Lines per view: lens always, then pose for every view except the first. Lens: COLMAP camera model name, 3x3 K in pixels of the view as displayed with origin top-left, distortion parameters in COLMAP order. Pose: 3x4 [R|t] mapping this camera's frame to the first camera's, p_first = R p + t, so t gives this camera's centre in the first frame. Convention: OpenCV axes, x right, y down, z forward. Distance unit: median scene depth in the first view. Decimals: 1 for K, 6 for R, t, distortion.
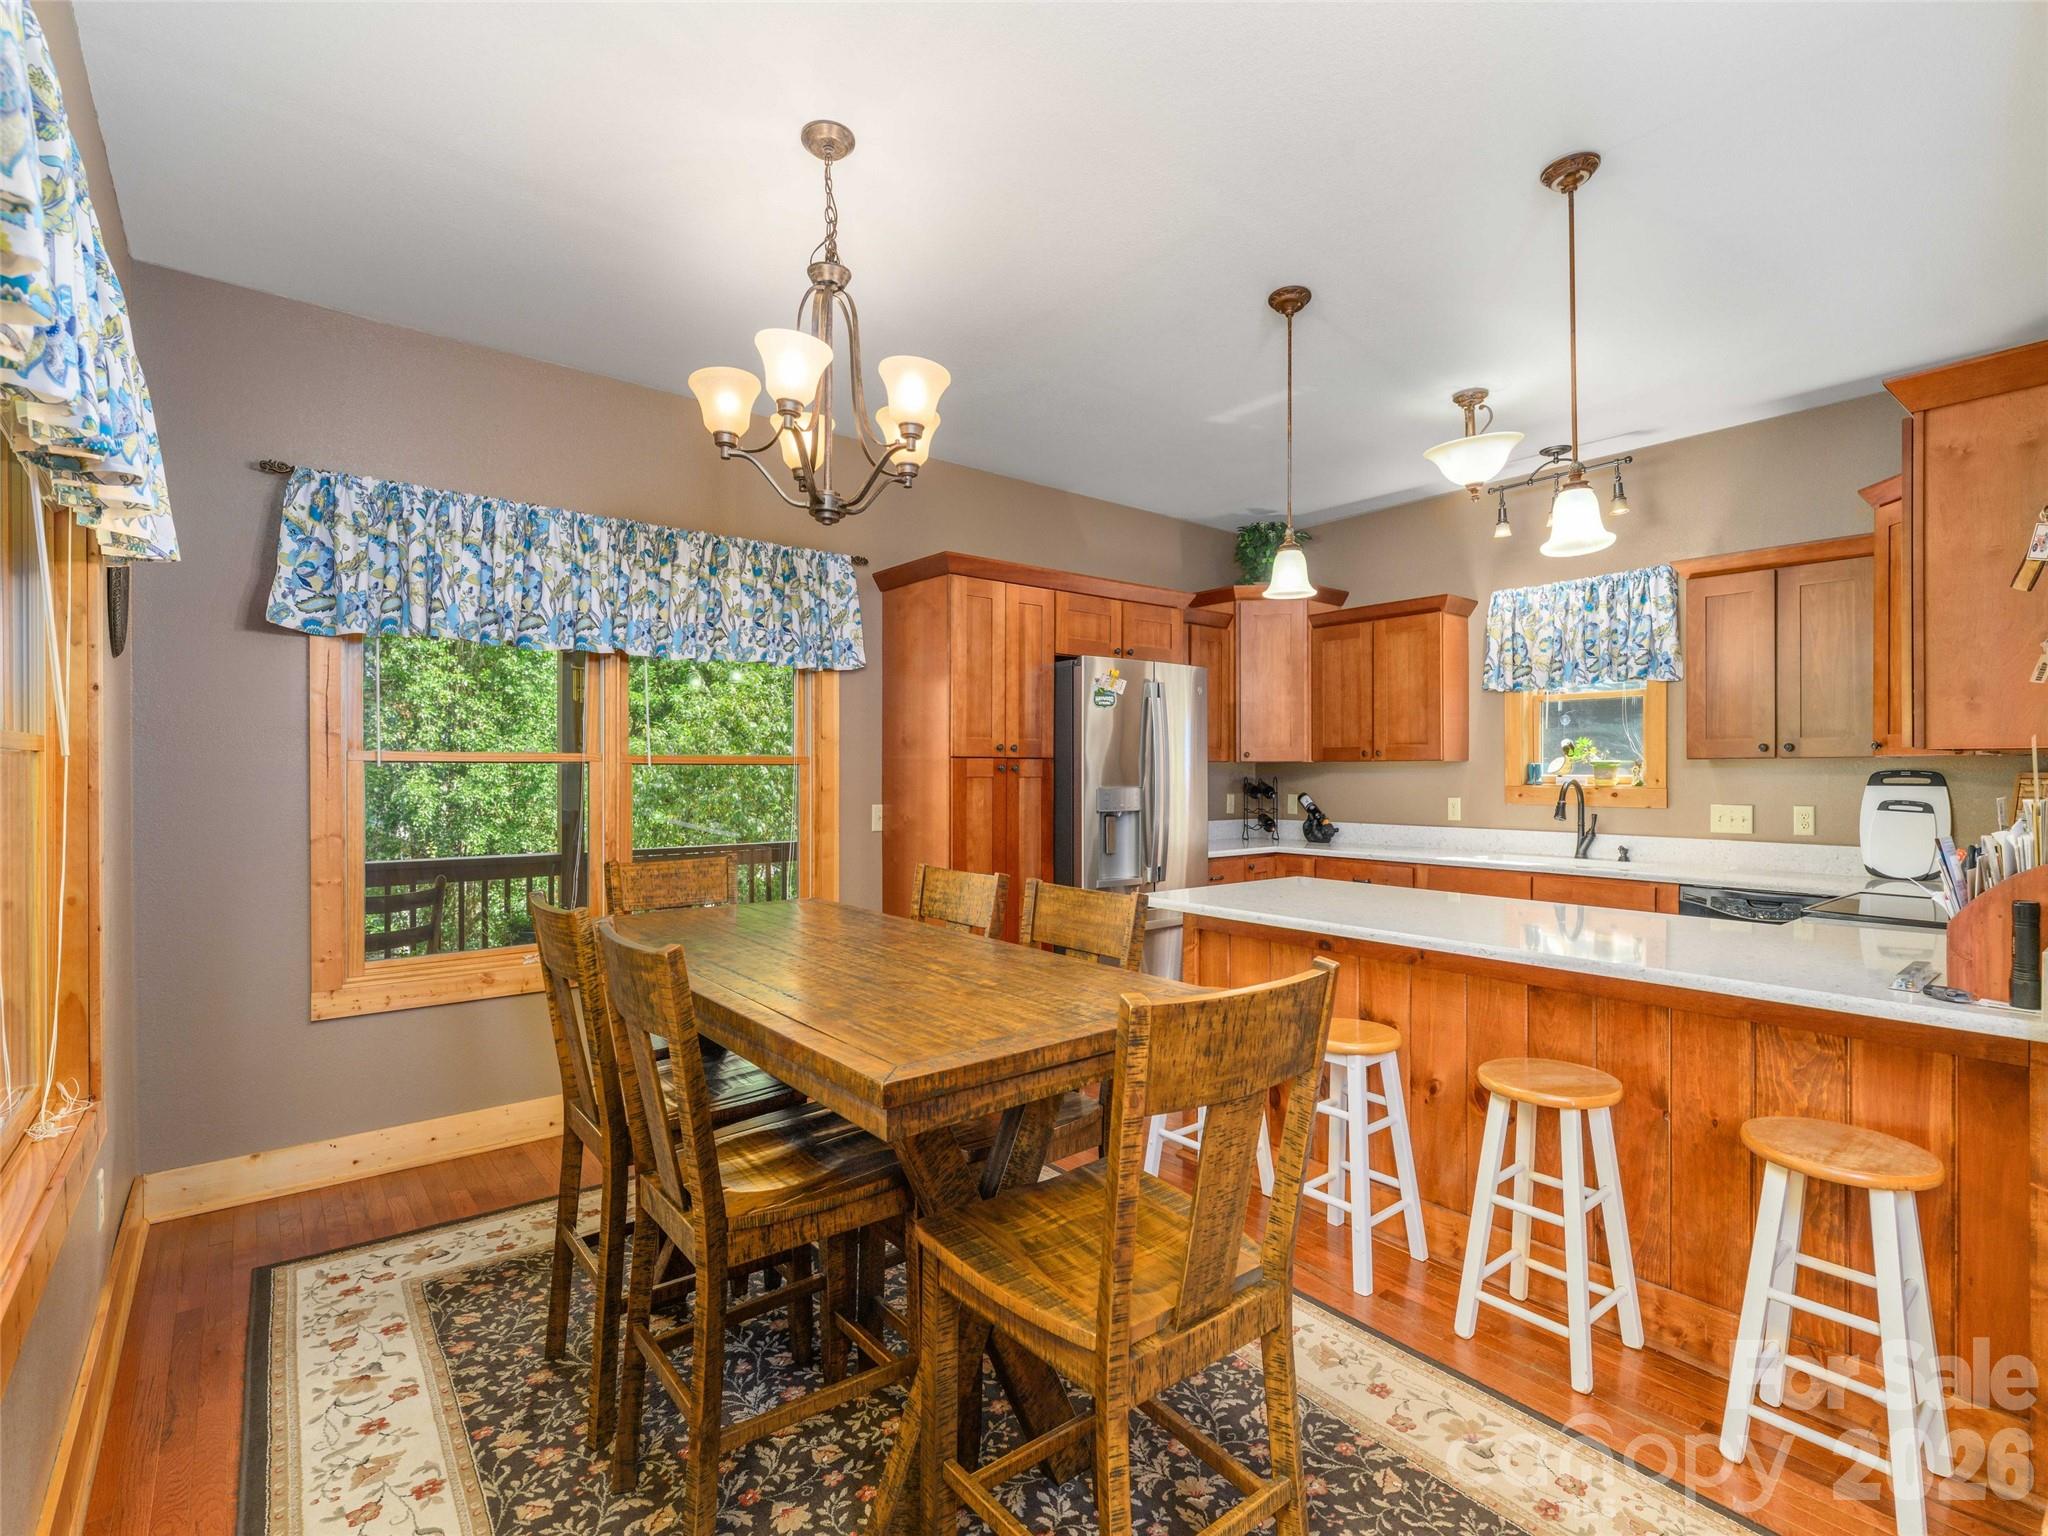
lens RADIAL K [[952.4, 0, 1024.0], [0, 952.4, 768.0], [0, 0, 1]] dist [0.000493, -0.000016]
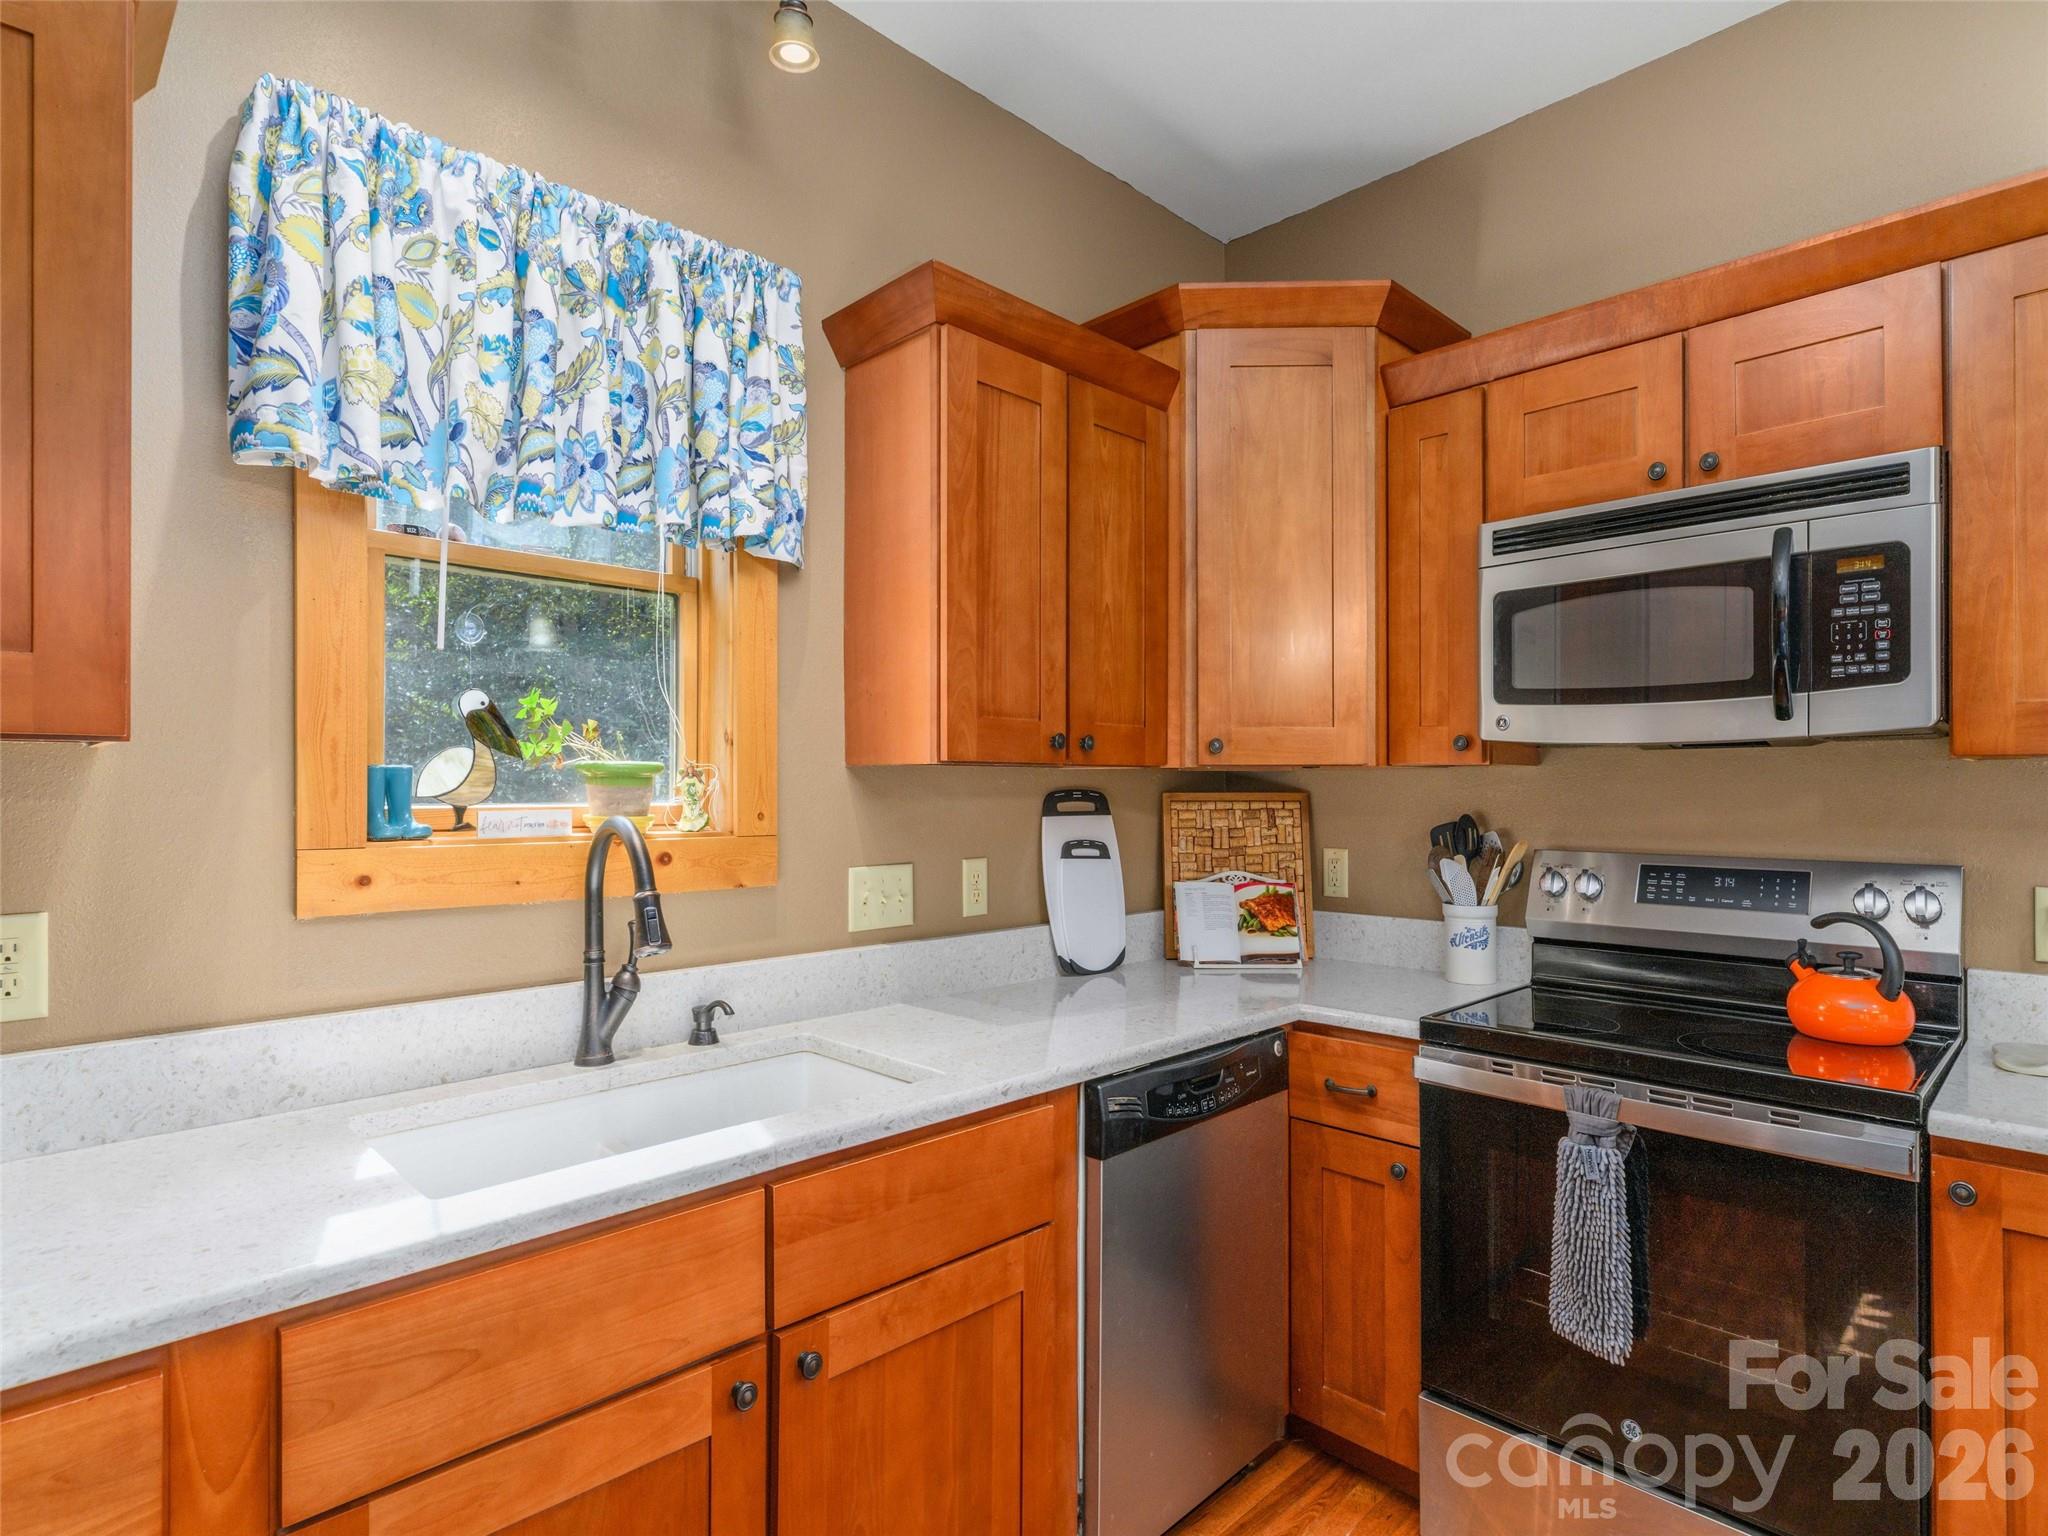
lens RADIAL K [[1063.3, 0, 1026.4], [0, 1063.3, 786.5], [0, 0, 1]] dist [0.000428, -0.000090]
pose [[-0.094112, 0.000881, 0.995561, 0.218181], [-0.003398, 0.999994, -0.001206, 0.001231], [-0.995556, -0.003496, -0.094108, 0.916098]]
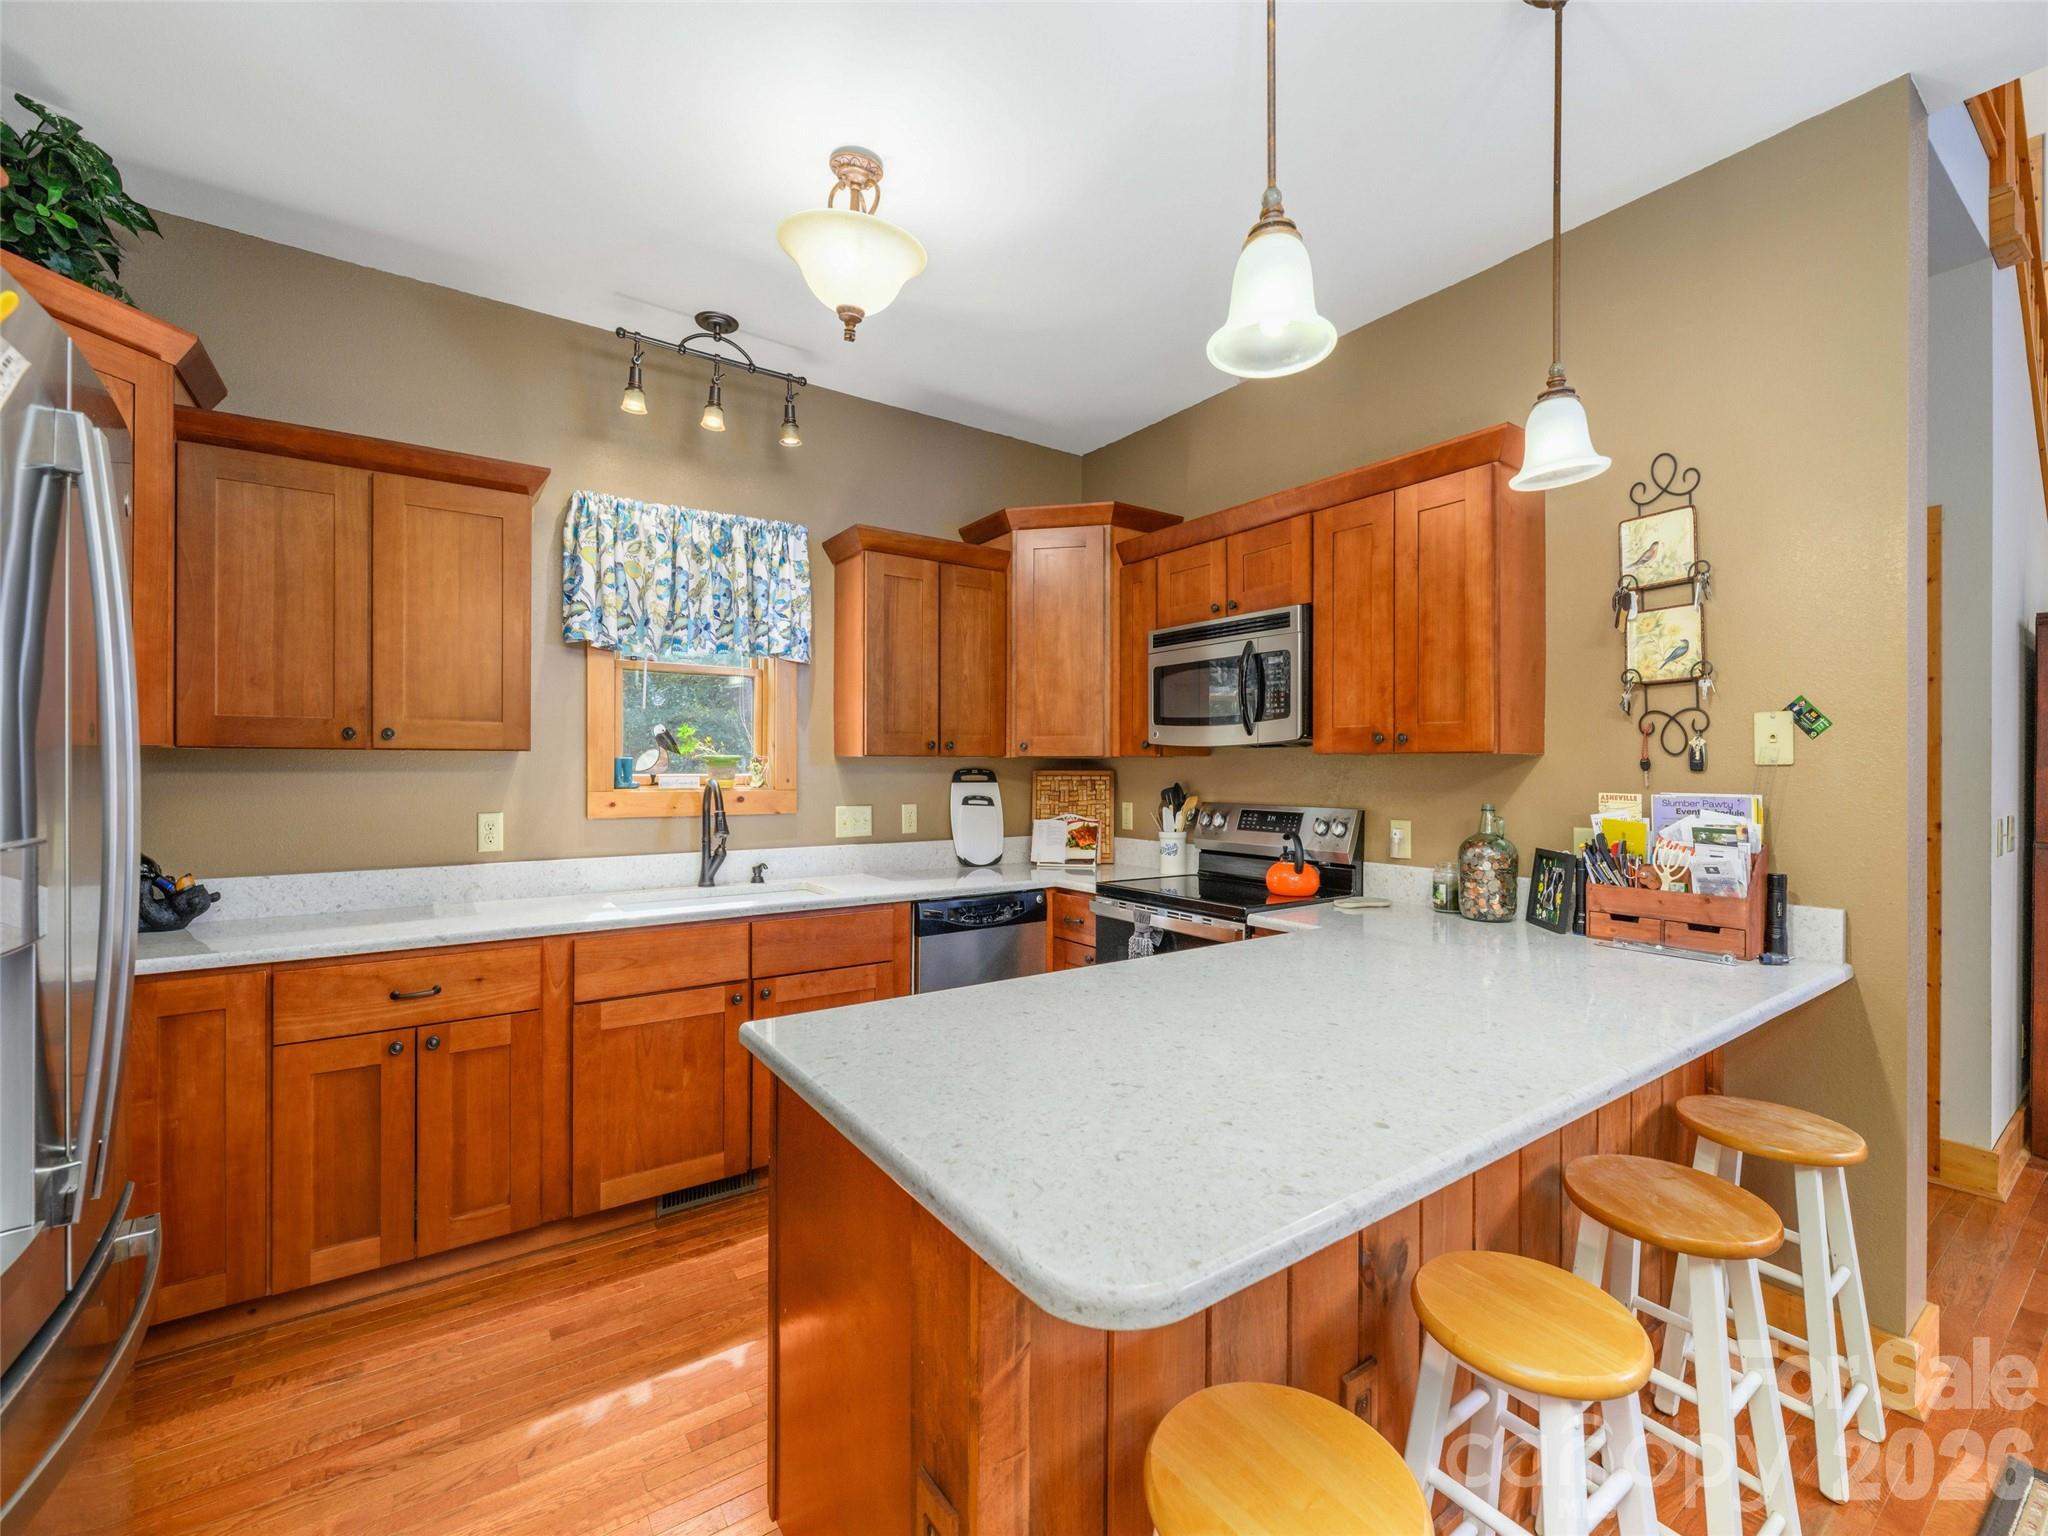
lens RADIAL K [[866.6, 0, 1024.0], [0, 866.6, 768.0], [0, 0, 1]] dist [0.000335, 0.000006]
pose [[0.078743, -0.000859, 0.996895, -0.074837], [-0.006086, 0.999981, 0.001342, -0.000039], [-0.996876, -0.006172, 0.078736, 0.720875]]
